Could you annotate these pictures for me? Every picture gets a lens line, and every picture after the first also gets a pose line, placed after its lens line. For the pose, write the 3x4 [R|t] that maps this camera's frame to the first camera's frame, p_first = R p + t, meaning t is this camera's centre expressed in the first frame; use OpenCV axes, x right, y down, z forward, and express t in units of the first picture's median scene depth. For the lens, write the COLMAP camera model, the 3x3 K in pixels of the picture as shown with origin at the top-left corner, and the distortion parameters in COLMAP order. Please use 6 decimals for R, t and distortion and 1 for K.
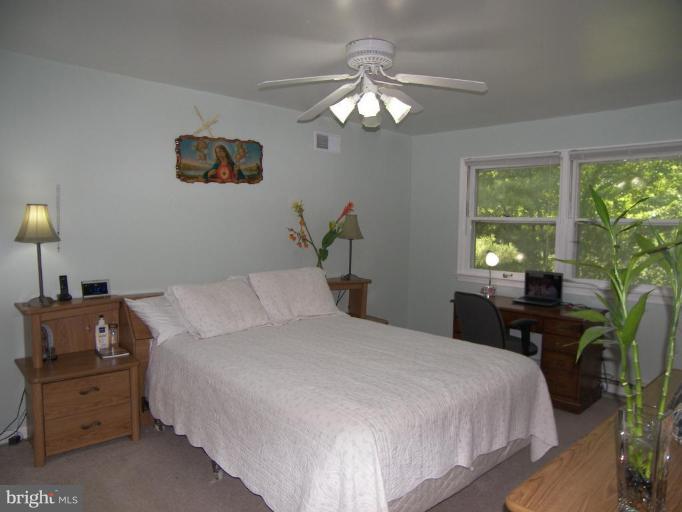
lens RADIAL K [[482.6, 0, 326.9], [0, 482.6, 257.5], [0, 0, 1]] dist [-0.139353, 0.096088]
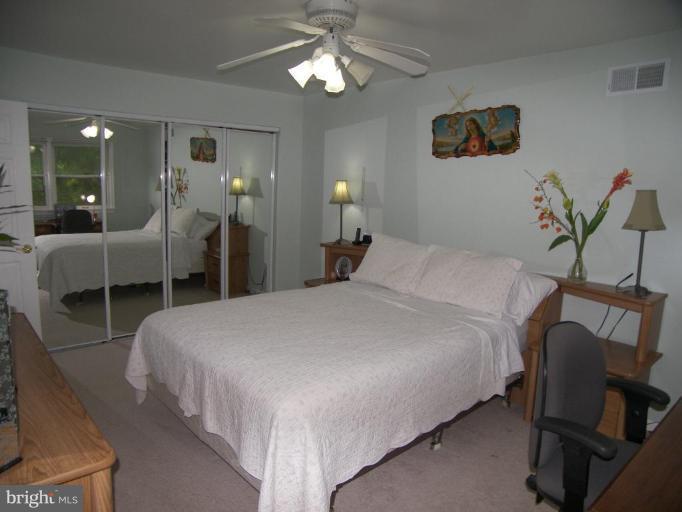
lens RADIAL K [[482.6, 0, 326.9], [0, 482.6, 257.5], [0, 0, 1]] dist [-0.139353, 0.096088]
pose [[-0.030124, 0.127772, -0.991346, 0.793626], [-0.104758, 0.985930, 0.130257, -0.046787], [0.994041, 0.107776, -0.016315, 0.750724]]
